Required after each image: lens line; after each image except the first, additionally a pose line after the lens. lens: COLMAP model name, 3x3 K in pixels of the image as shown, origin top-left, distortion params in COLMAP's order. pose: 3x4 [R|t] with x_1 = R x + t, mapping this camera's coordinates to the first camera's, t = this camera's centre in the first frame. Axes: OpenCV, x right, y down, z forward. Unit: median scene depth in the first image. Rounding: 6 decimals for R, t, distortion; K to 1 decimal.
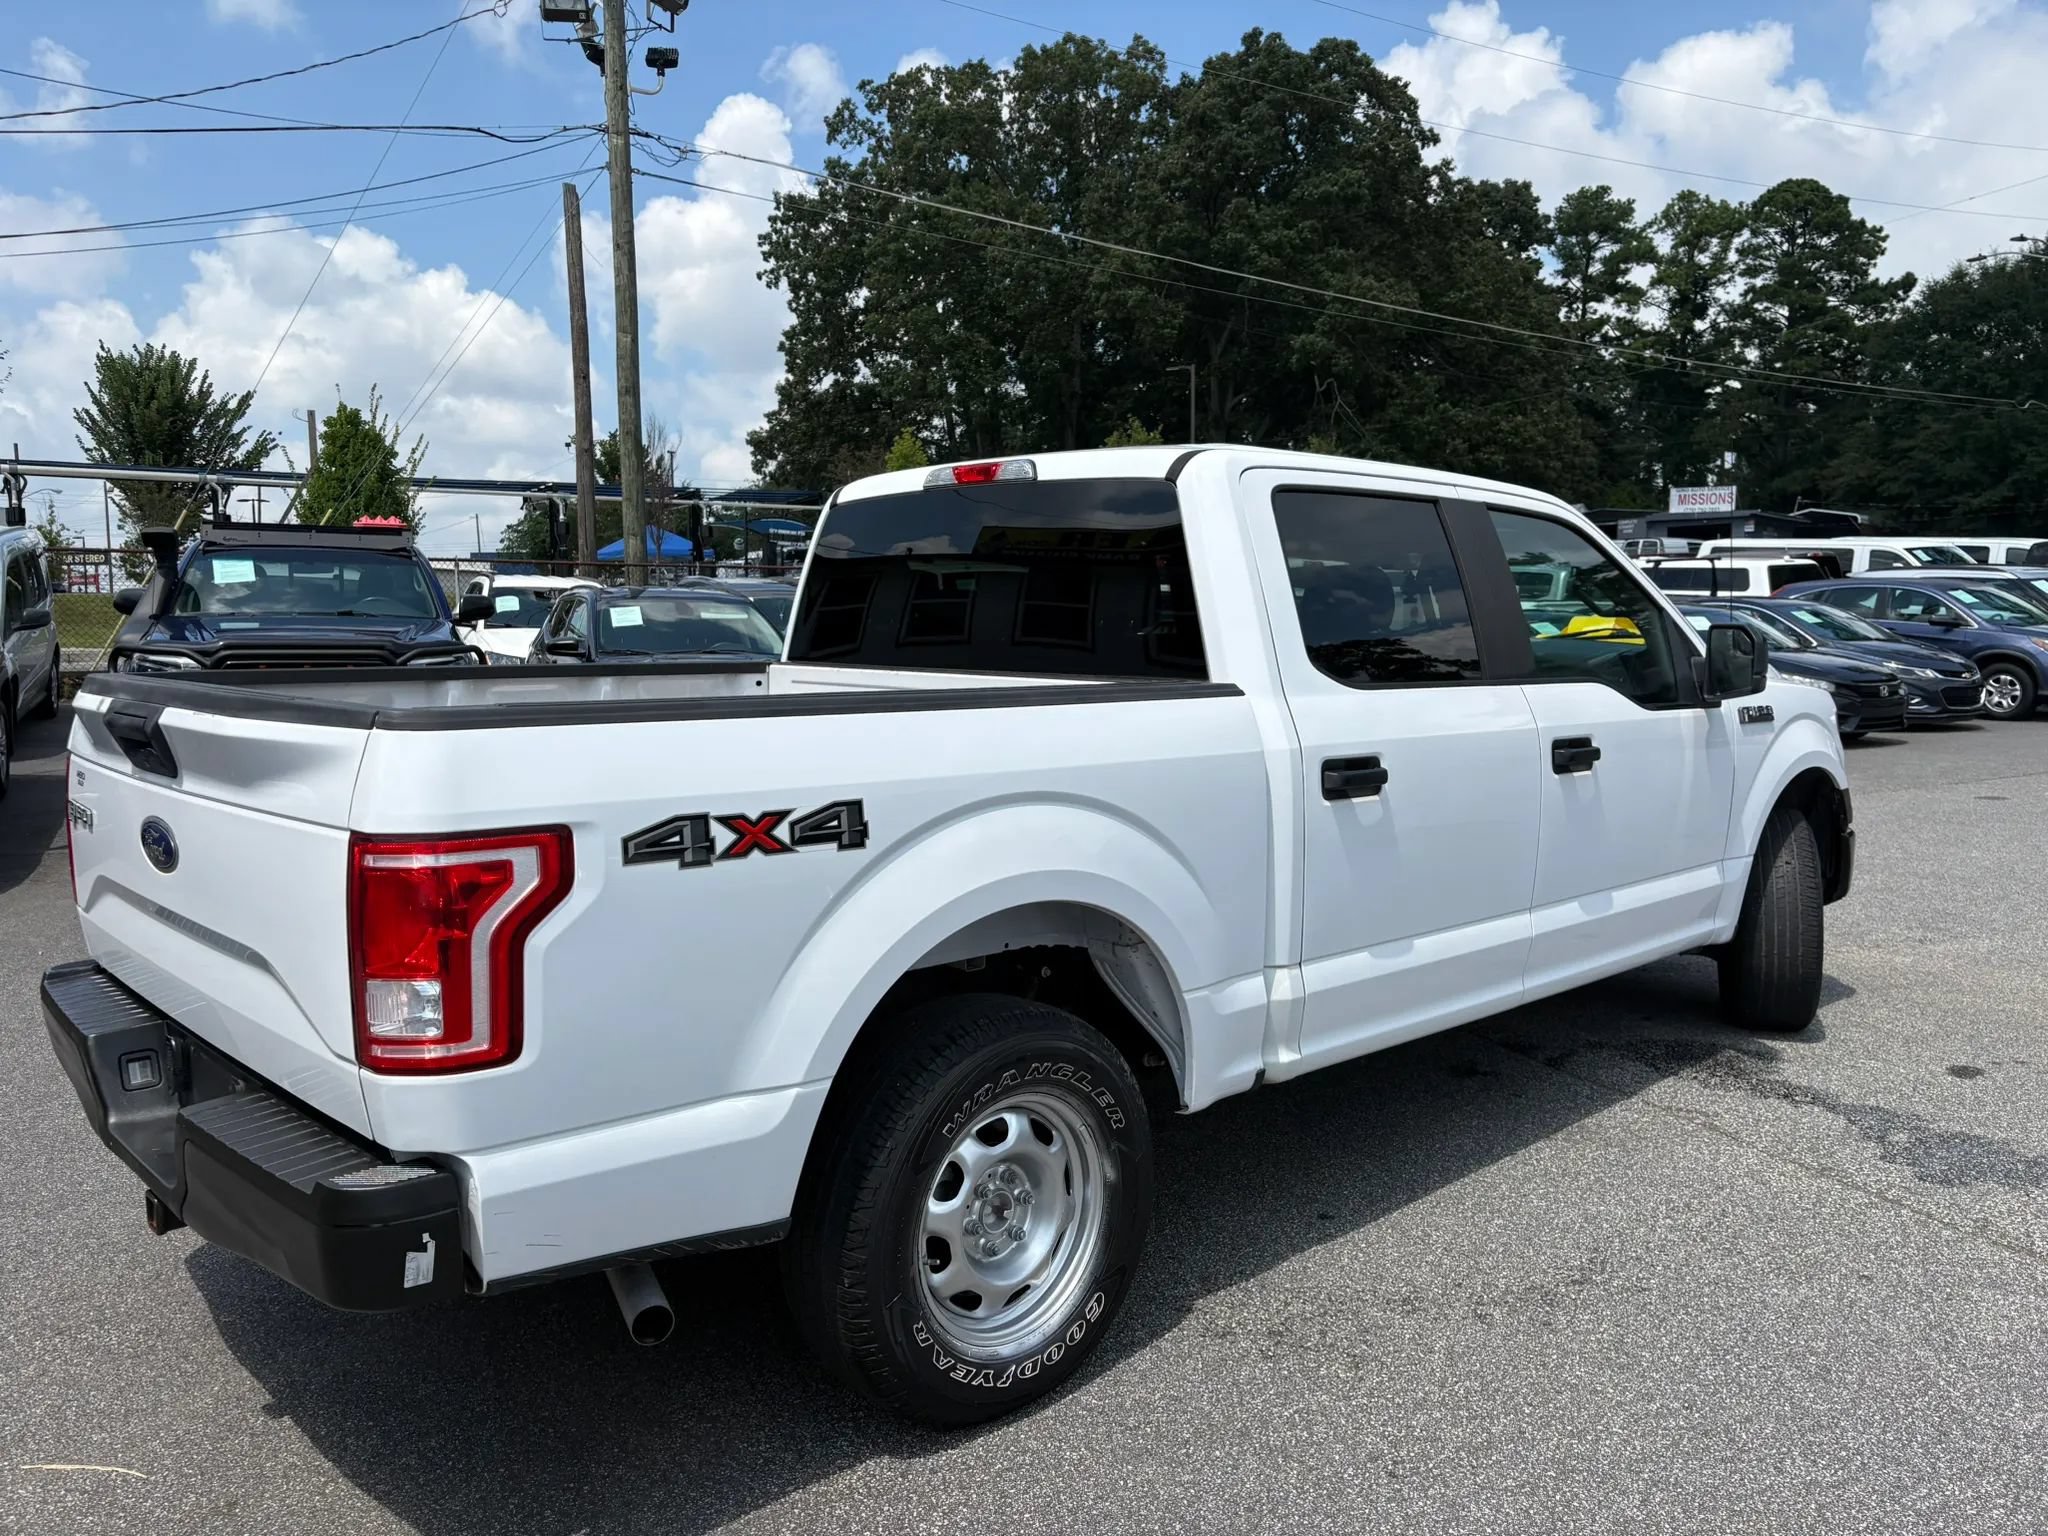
lens RADIAL K [[1574.3, 0, 1020.8], [0, 1574.3, 763.1], [0, 0, 1]] dist [0.037534, -0.028589]
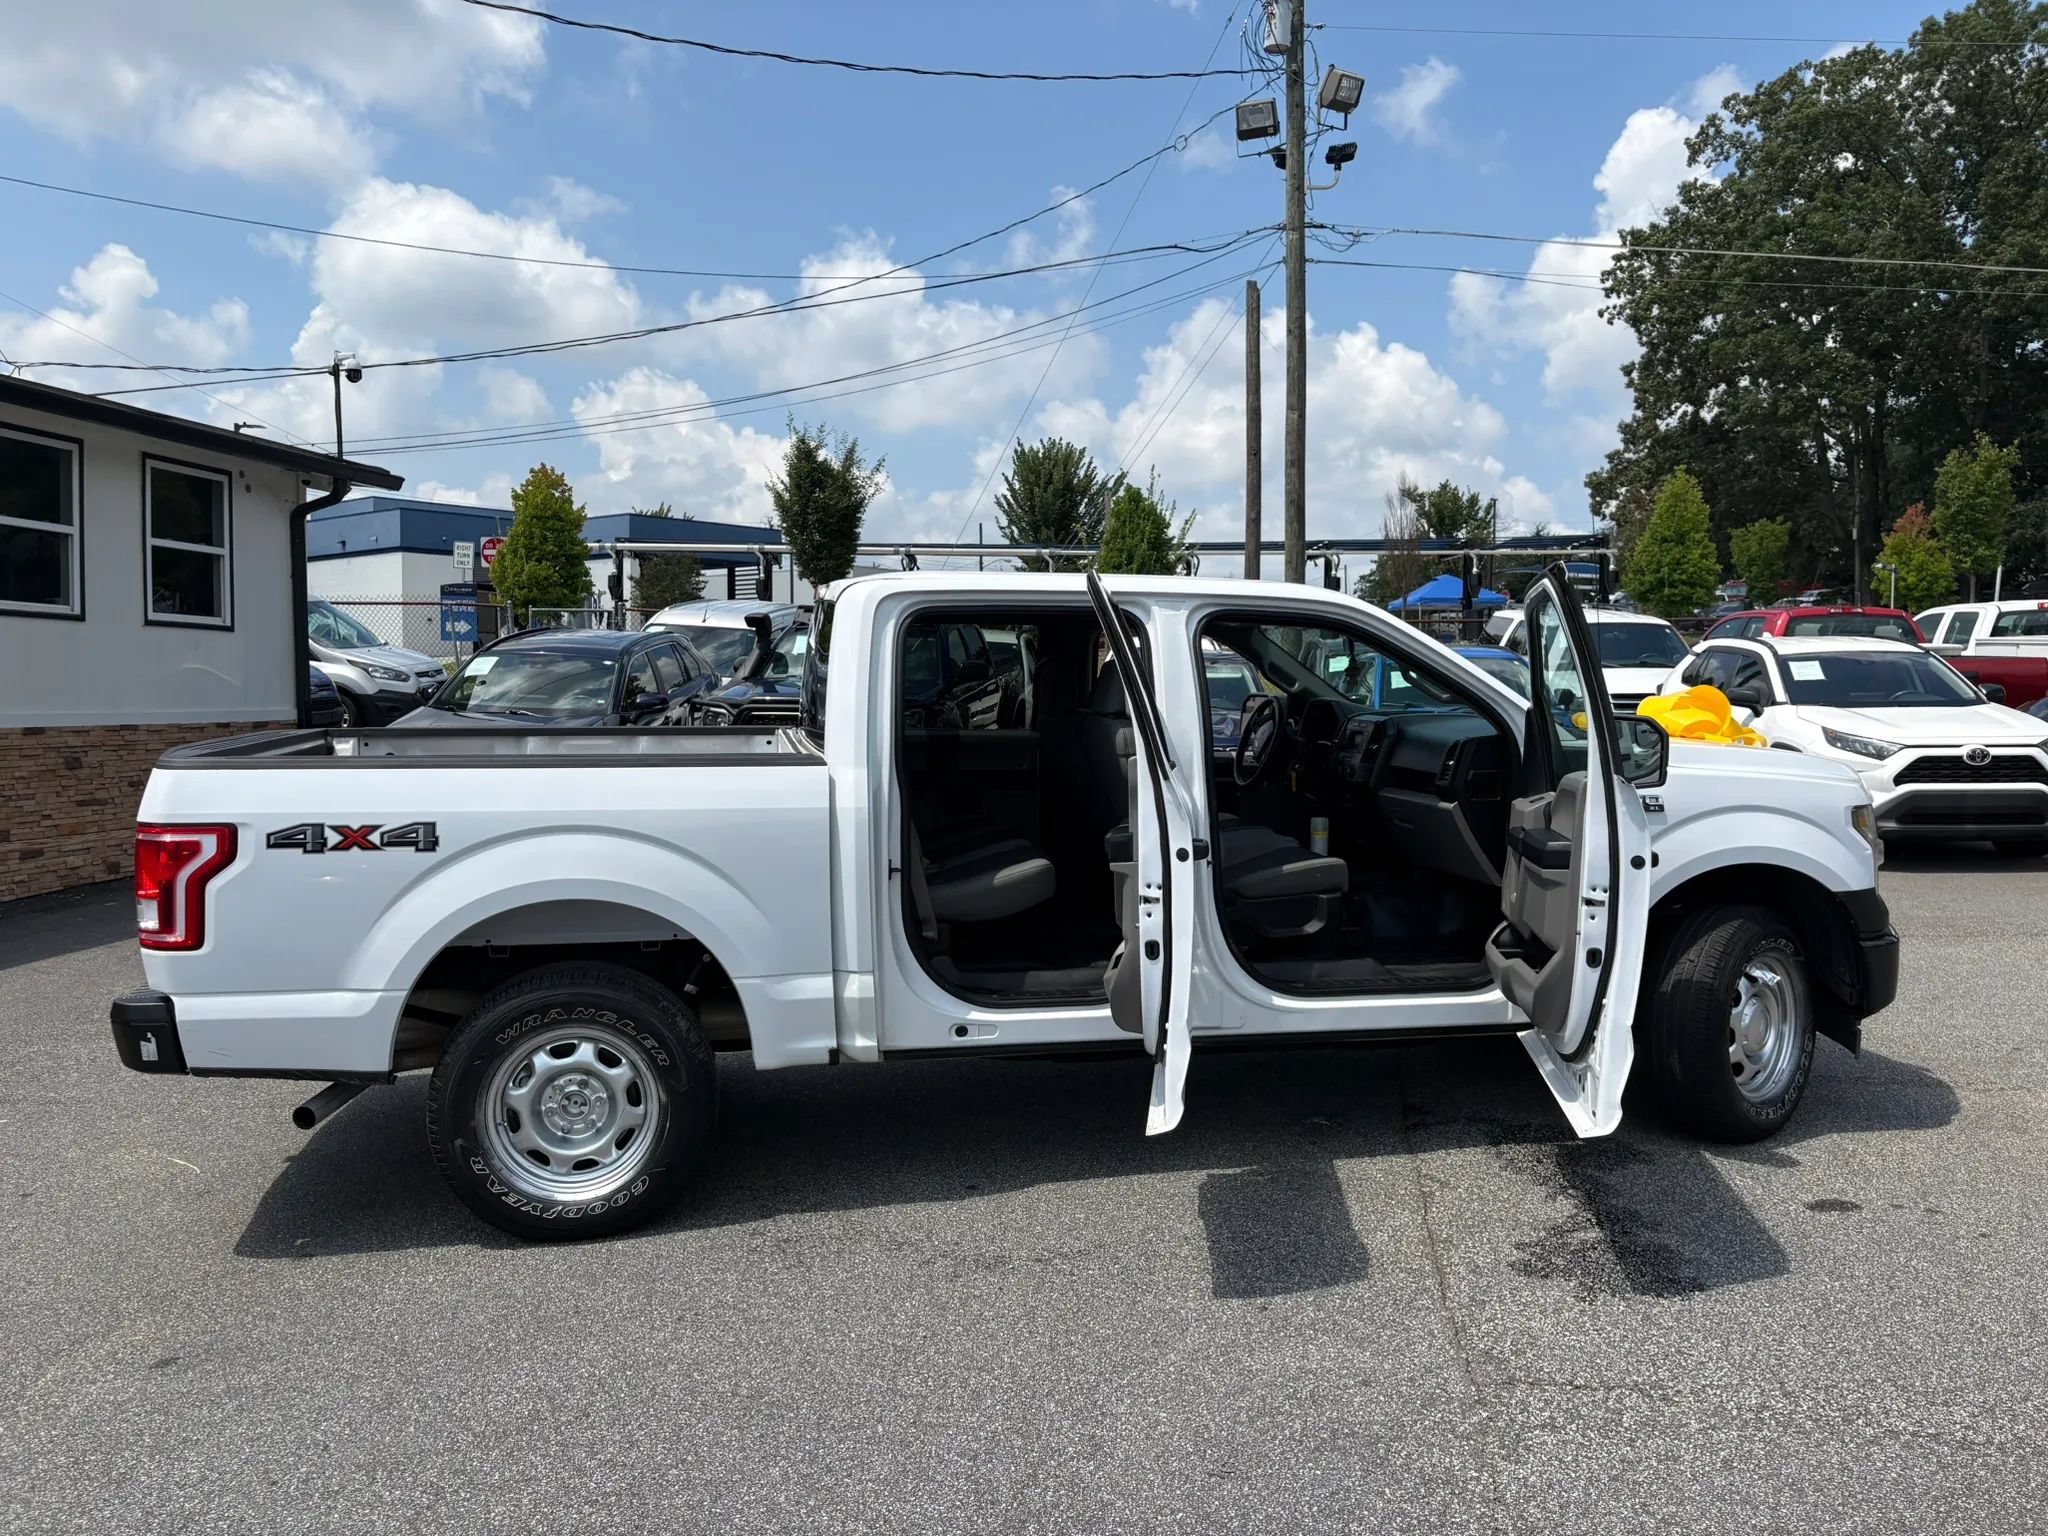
lens RADIAL K [[1574.3, 0, 1020.8], [0, 1574.3, 763.1], [0, 0, 1]] dist [0.037534, -0.028589]
pose [[0.842402, 0.035040, -0.537708, 0.186415], [-0.049676, 0.998684, -0.012746, -0.006747], [0.536554, 0.037448, 0.843035, -0.007345]]
